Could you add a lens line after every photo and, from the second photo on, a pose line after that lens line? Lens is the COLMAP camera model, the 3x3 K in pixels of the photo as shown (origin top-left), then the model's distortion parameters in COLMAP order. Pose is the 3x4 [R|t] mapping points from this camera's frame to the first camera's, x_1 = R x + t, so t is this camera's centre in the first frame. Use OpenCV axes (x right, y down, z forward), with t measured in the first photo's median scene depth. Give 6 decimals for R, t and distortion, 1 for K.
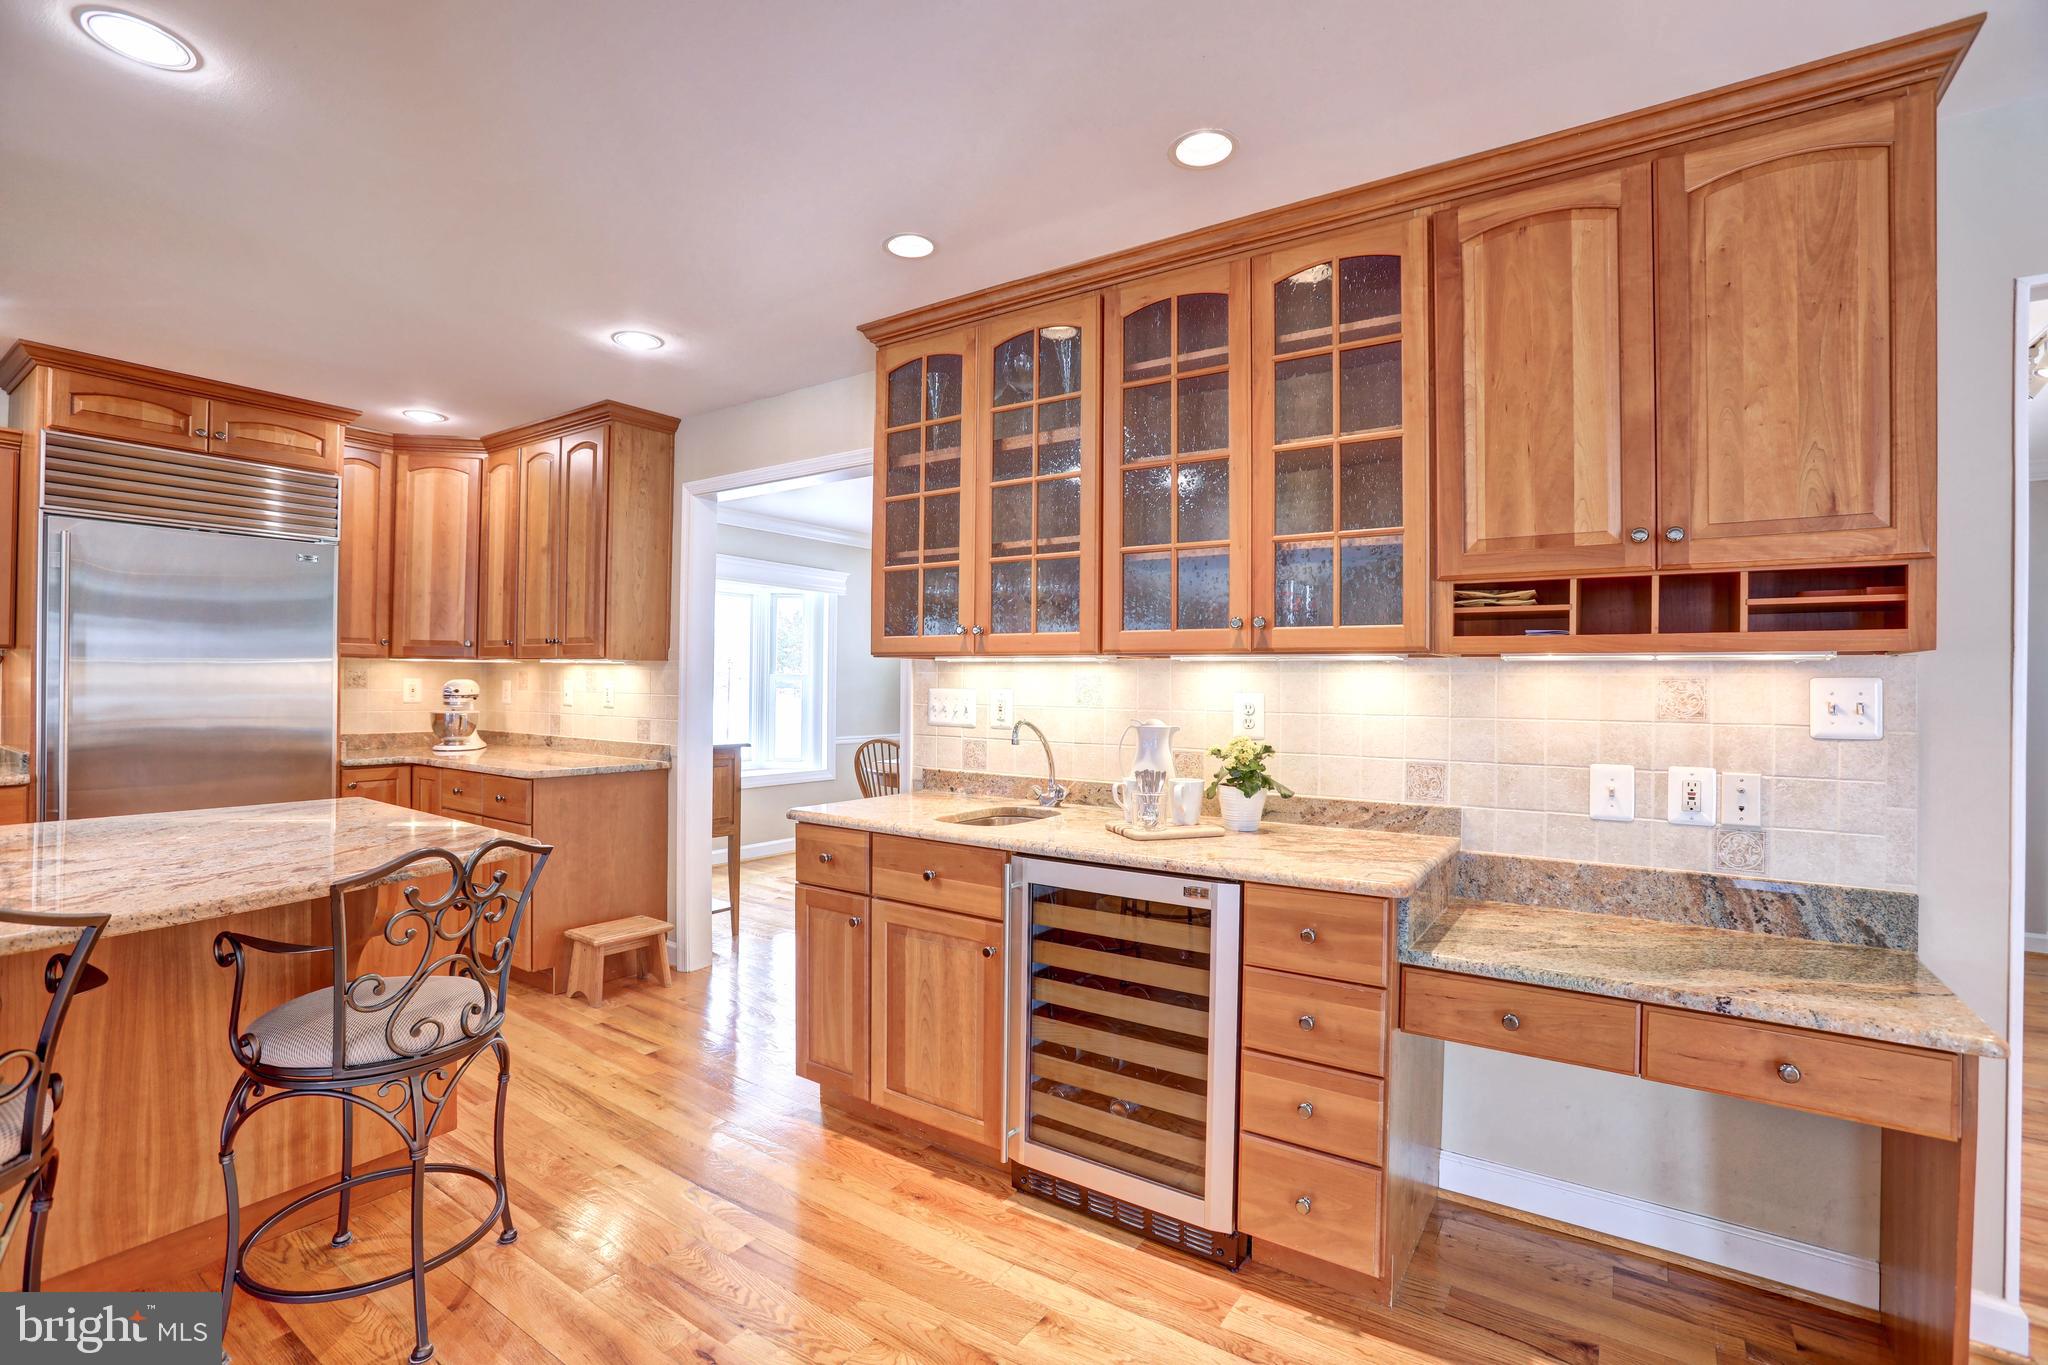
lens RADIAL K [[929.3, 0, 1023.4], [0, 929.3, 679.5], [0, 0, 1]] dist [-0.077383, 0.031830]
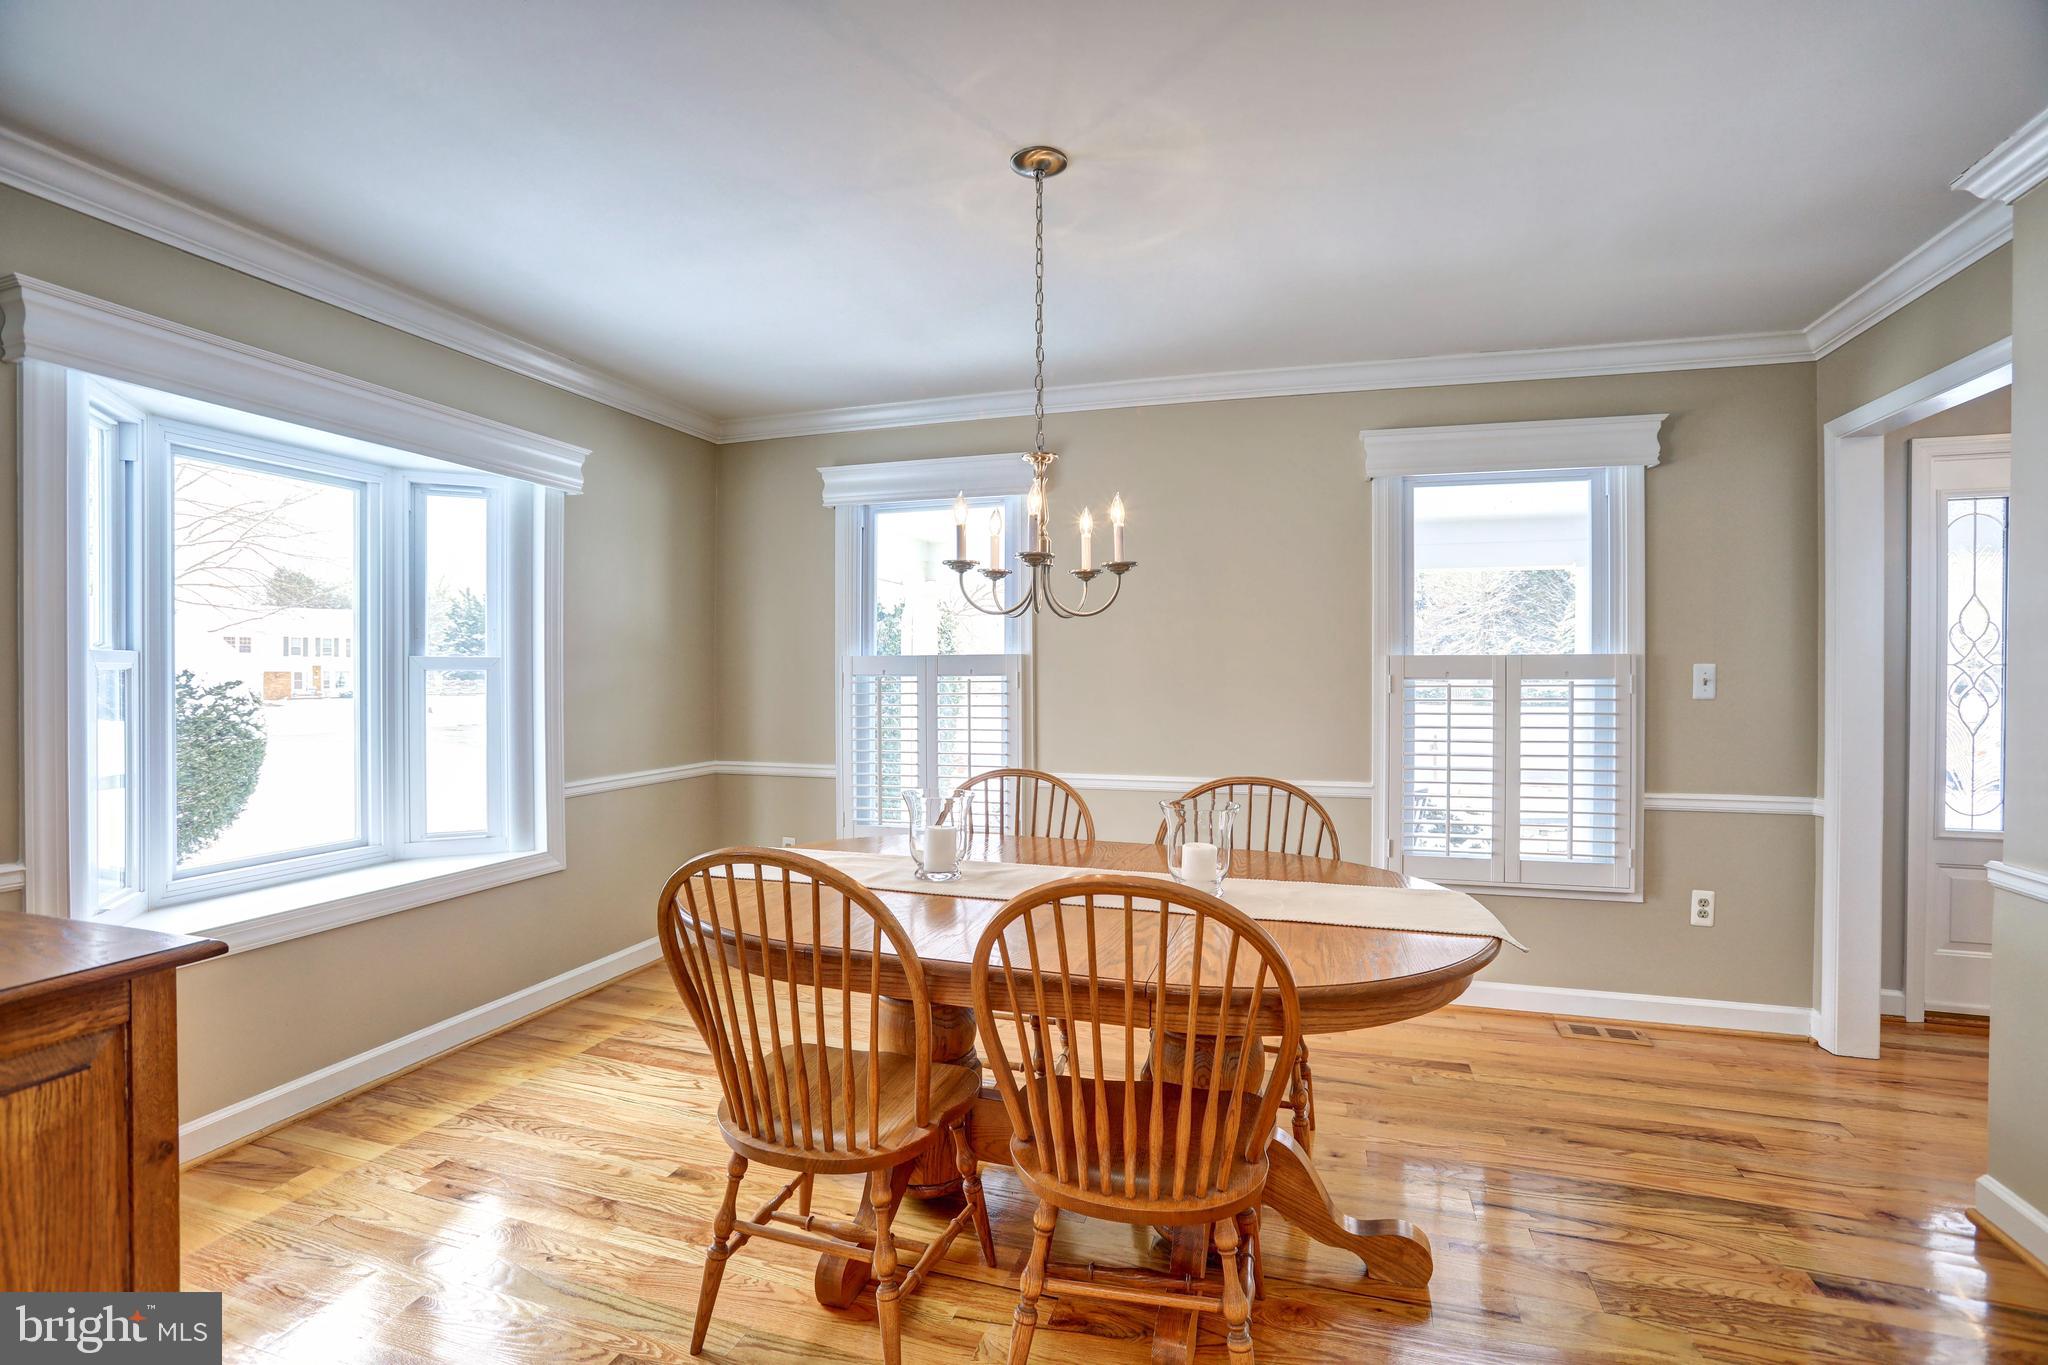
lens RADIAL K [[929.3, 0, 1023.4], [0, 929.3, 679.5], [0, 0, 1]] dist [-0.077383, 0.031830]
pose [[0.957931, -0.014255, 0.286644, -0.306593], [0.010398, 0.999834, 0.014974, 0.006854], [-0.286810, -0.011363, 0.957920, 1.337282]]
